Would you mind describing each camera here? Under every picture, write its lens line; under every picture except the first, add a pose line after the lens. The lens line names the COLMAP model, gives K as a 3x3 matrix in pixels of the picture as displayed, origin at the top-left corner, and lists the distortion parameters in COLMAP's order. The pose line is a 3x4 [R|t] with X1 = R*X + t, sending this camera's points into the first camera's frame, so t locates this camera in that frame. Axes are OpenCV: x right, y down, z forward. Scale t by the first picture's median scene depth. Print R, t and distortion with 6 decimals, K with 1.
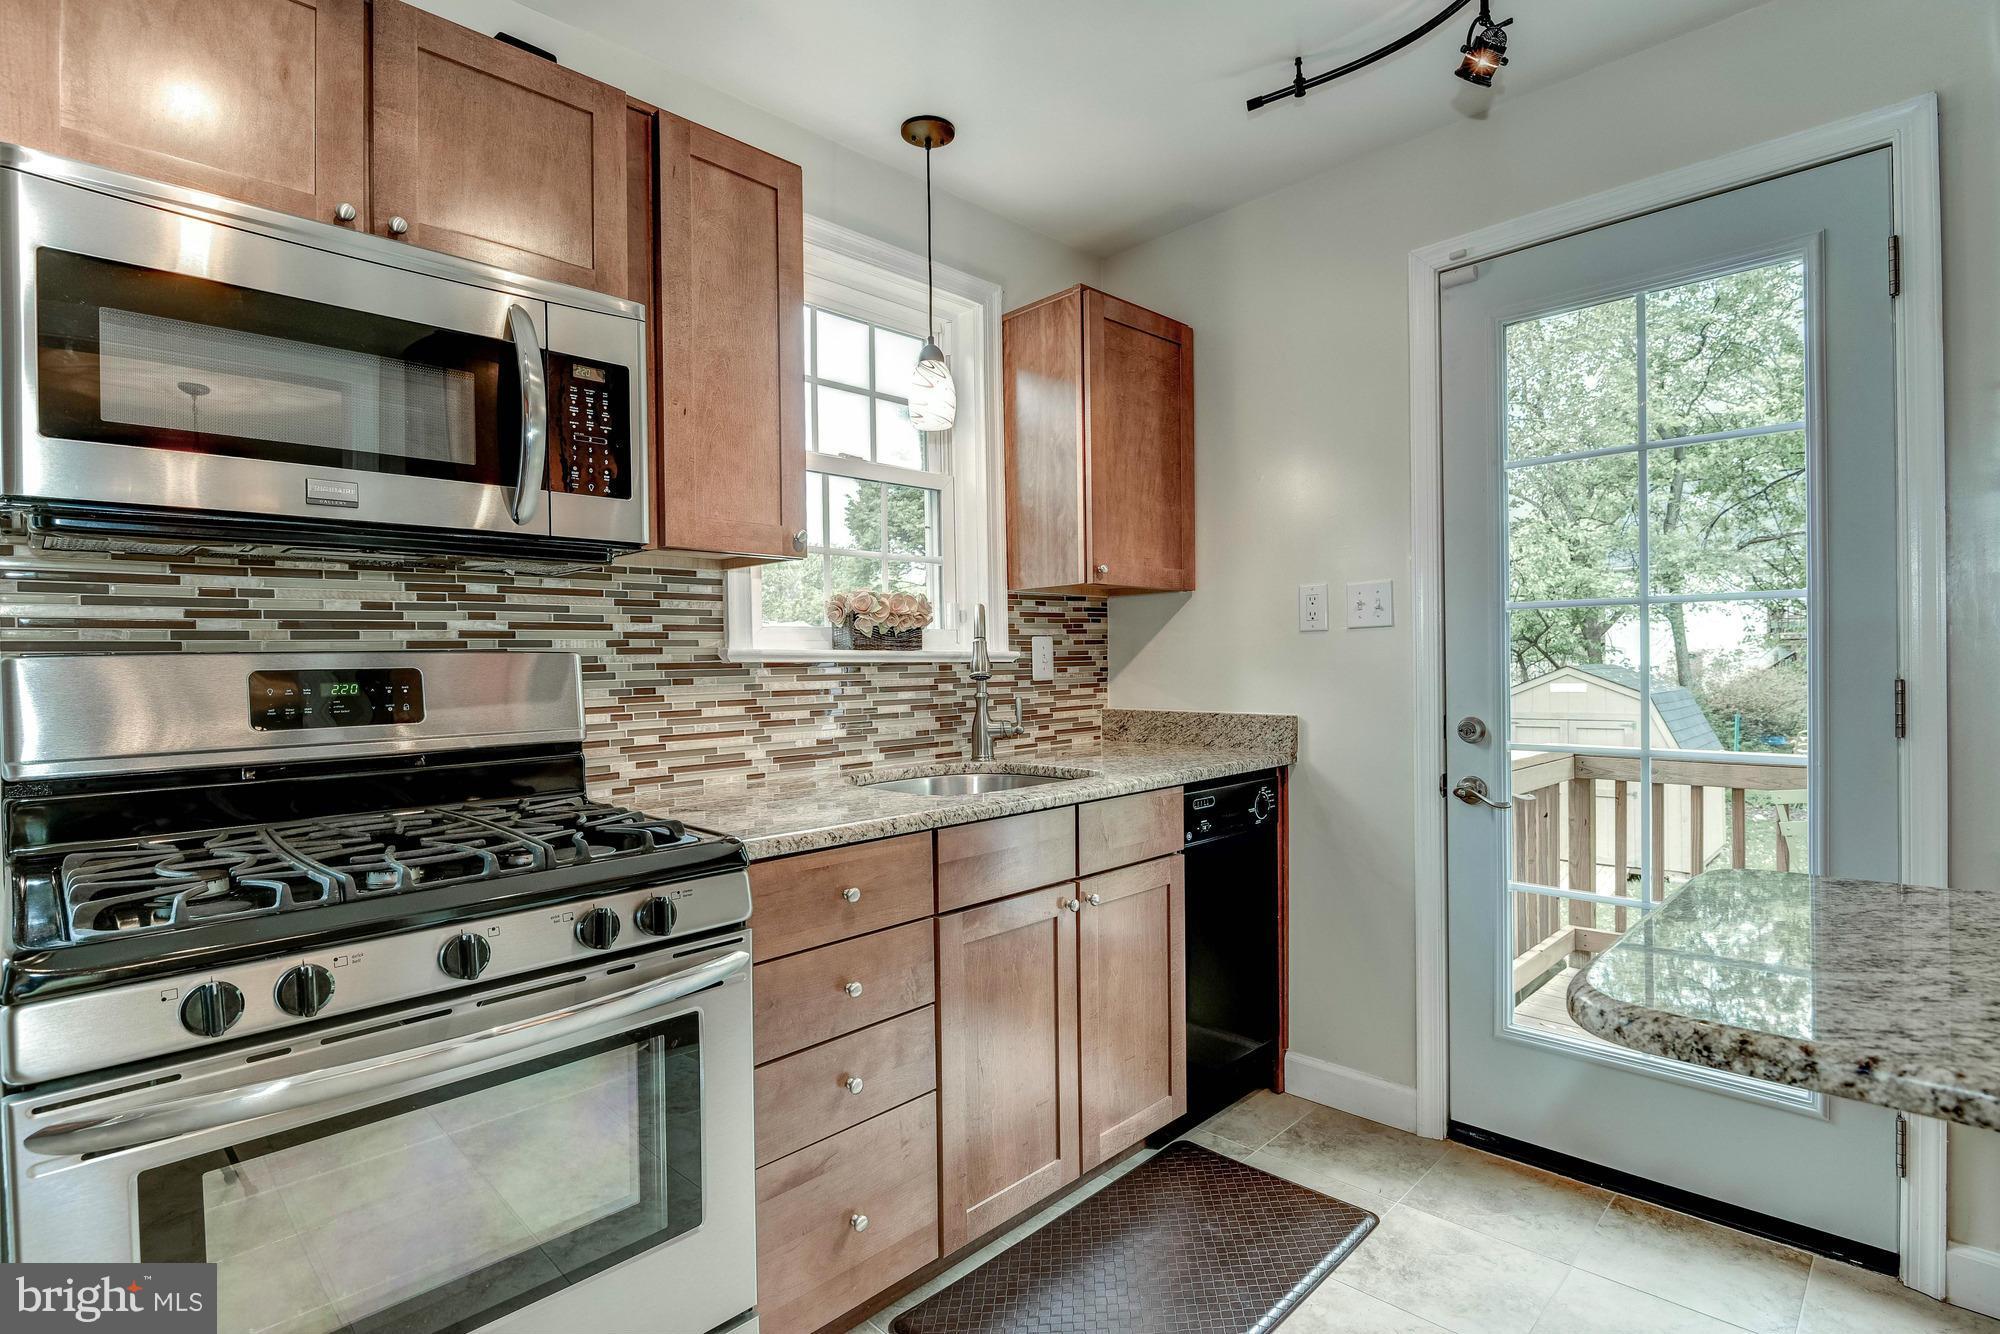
lens RADIAL K [[976.0, 0, 1000.0], [0, 976.0, 667.0], [0, 0, 1]] dist [-0.001803, -0.002601]
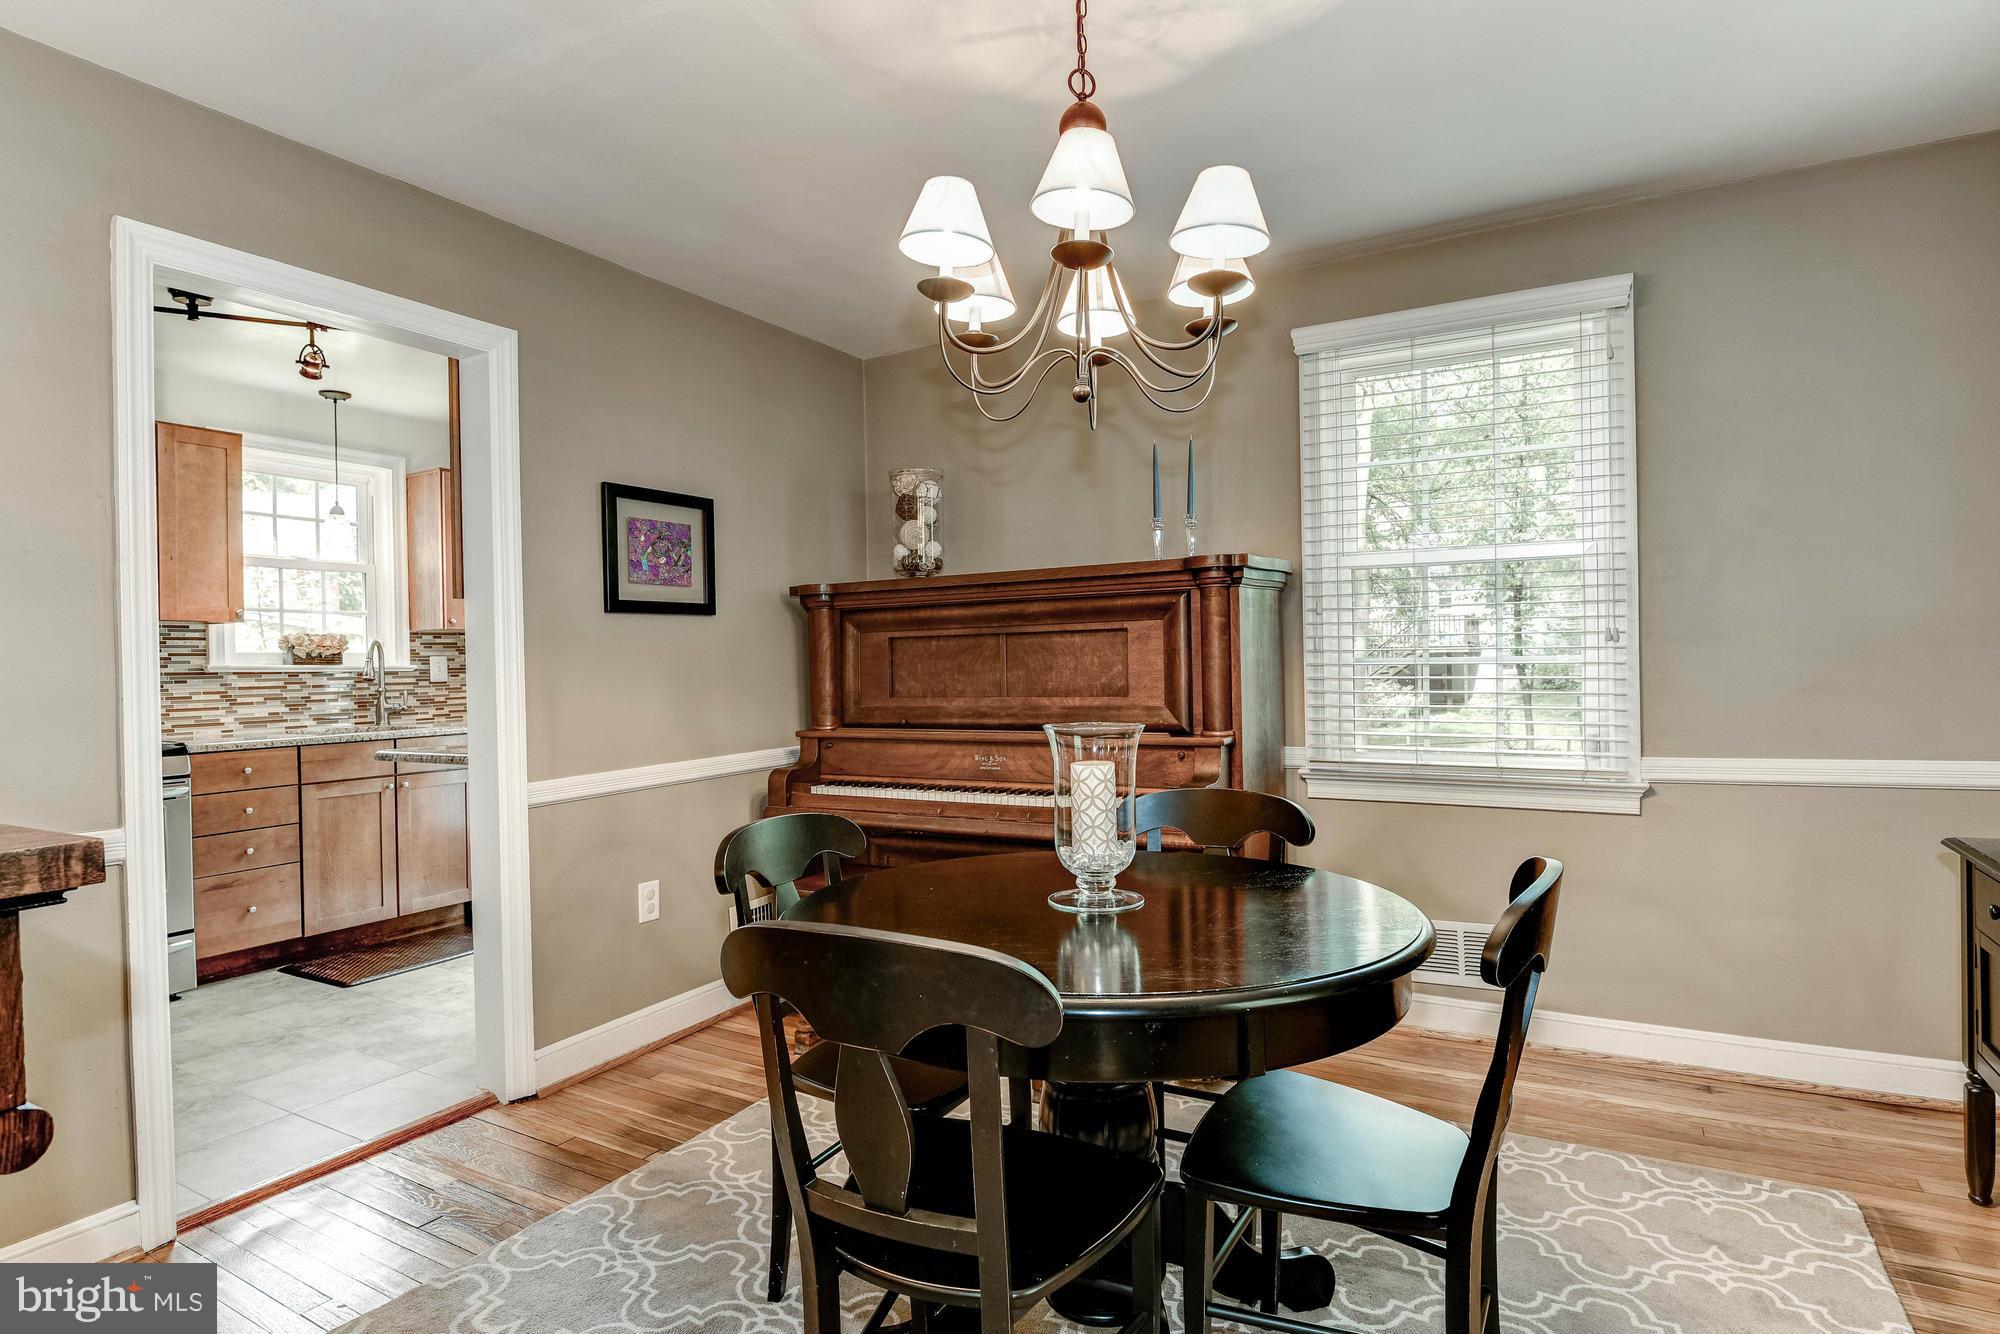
lens RADIAL K [[1064.5, 0, 1000.0], [0, 1064.5, 667.0], [0, 0, 1]] dist [-0.002273, -0.000943]
pose [[0.967742, -0.000097, 0.251944, 0.746907], [0.001150, 0.999991, -0.004031, -0.004754], [-0.251941, 0.004191, 0.967733, -1.514187]]
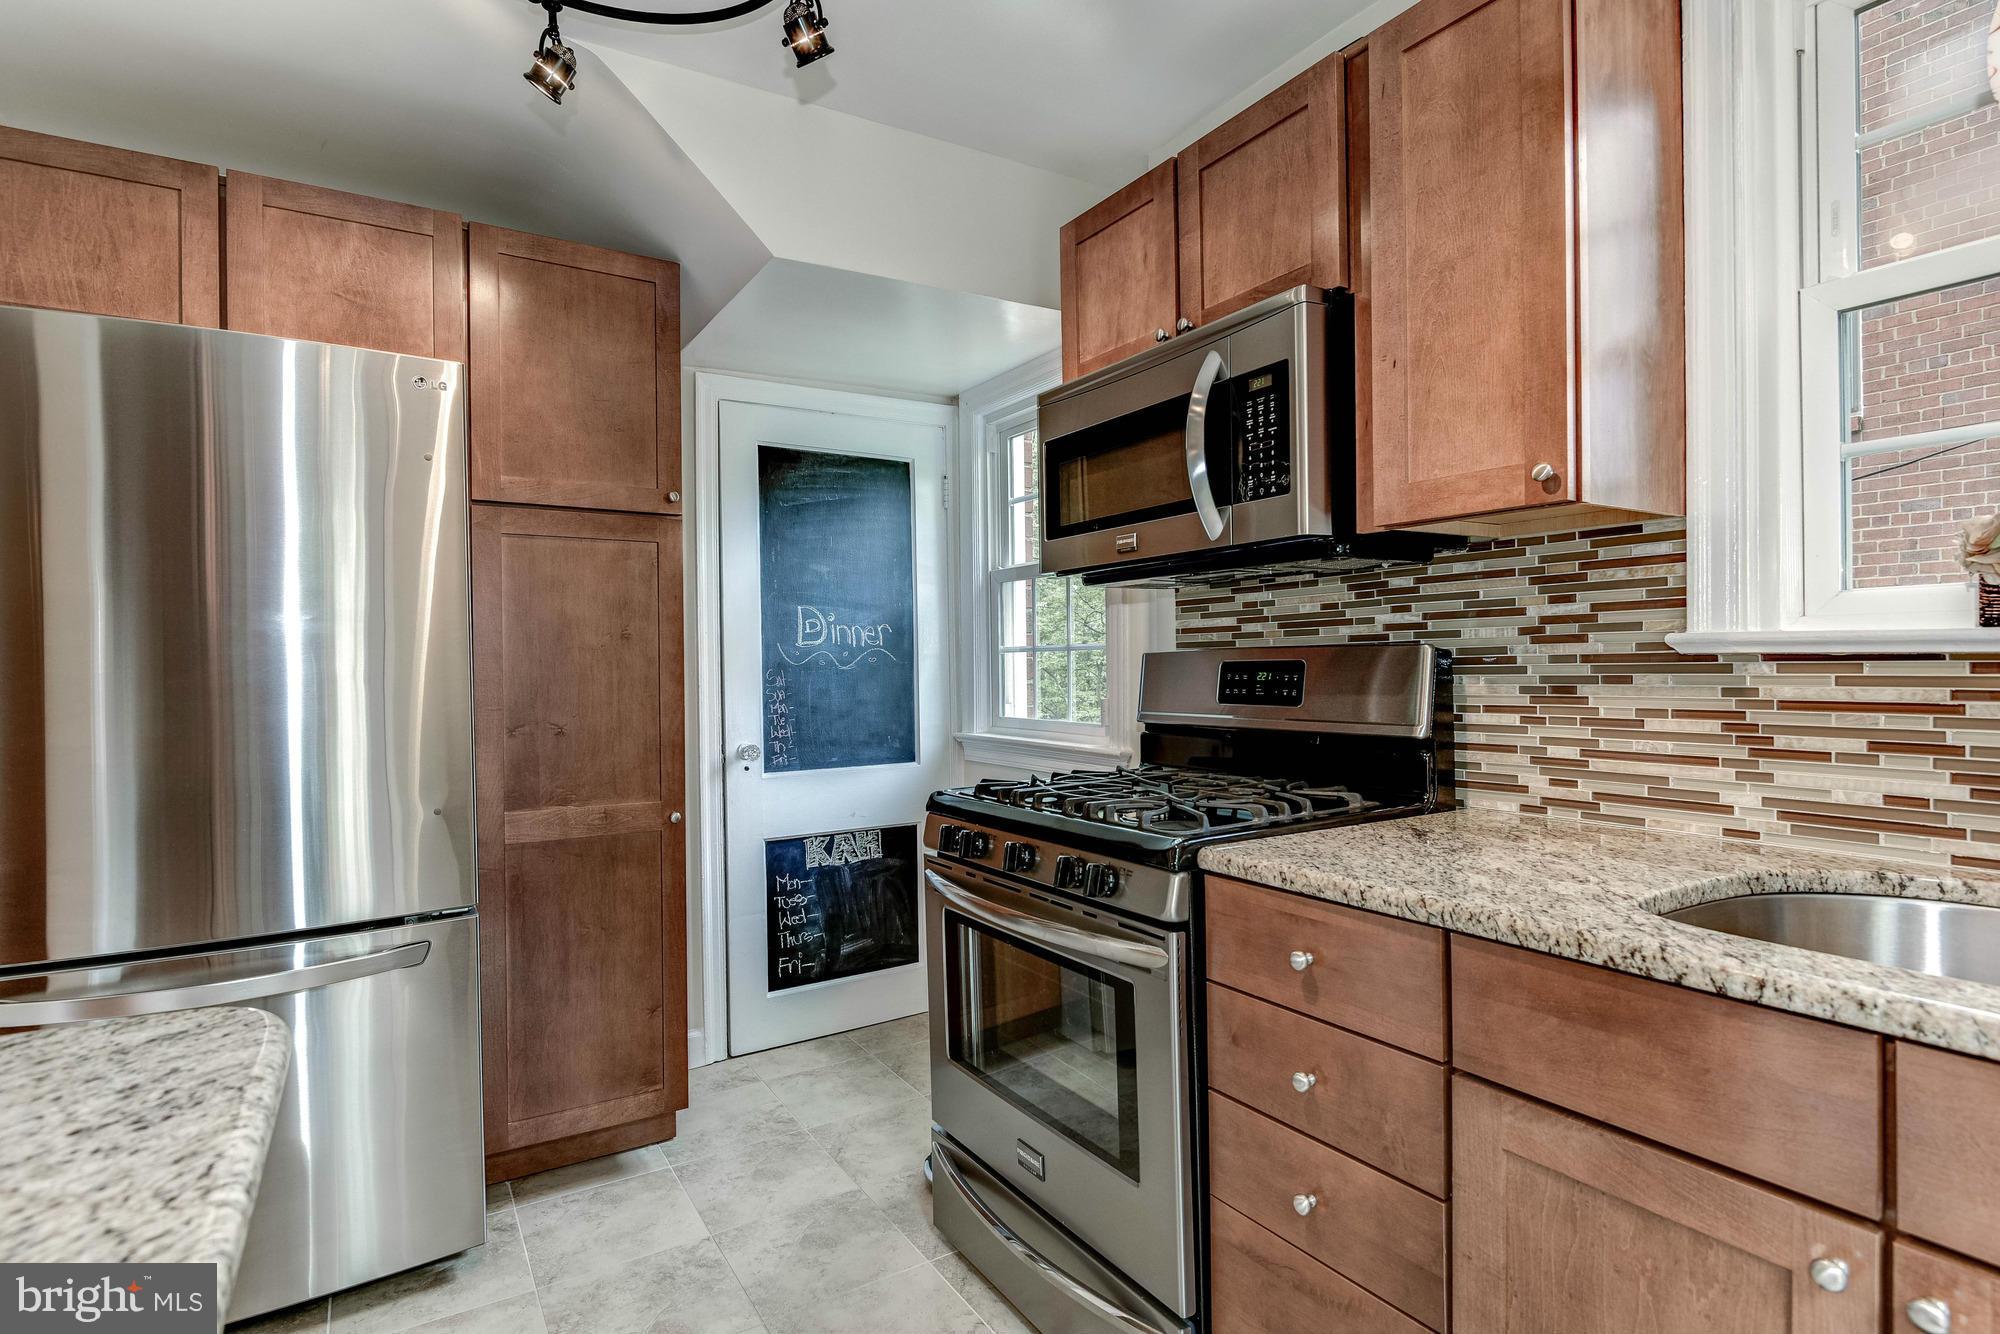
lens RADIAL K [[1016.5, 0, 1000.0], [0, 1016.5, 667.0], [0, 0, 1]] dist [0.001588, -0.000909]
pose [[-0.238325, 0.023629, -0.970898, 0.536096], [0.012986, 0.999692, 0.021142, -0.016866], [0.971099, -0.007570, -0.238558, 0.744119]]
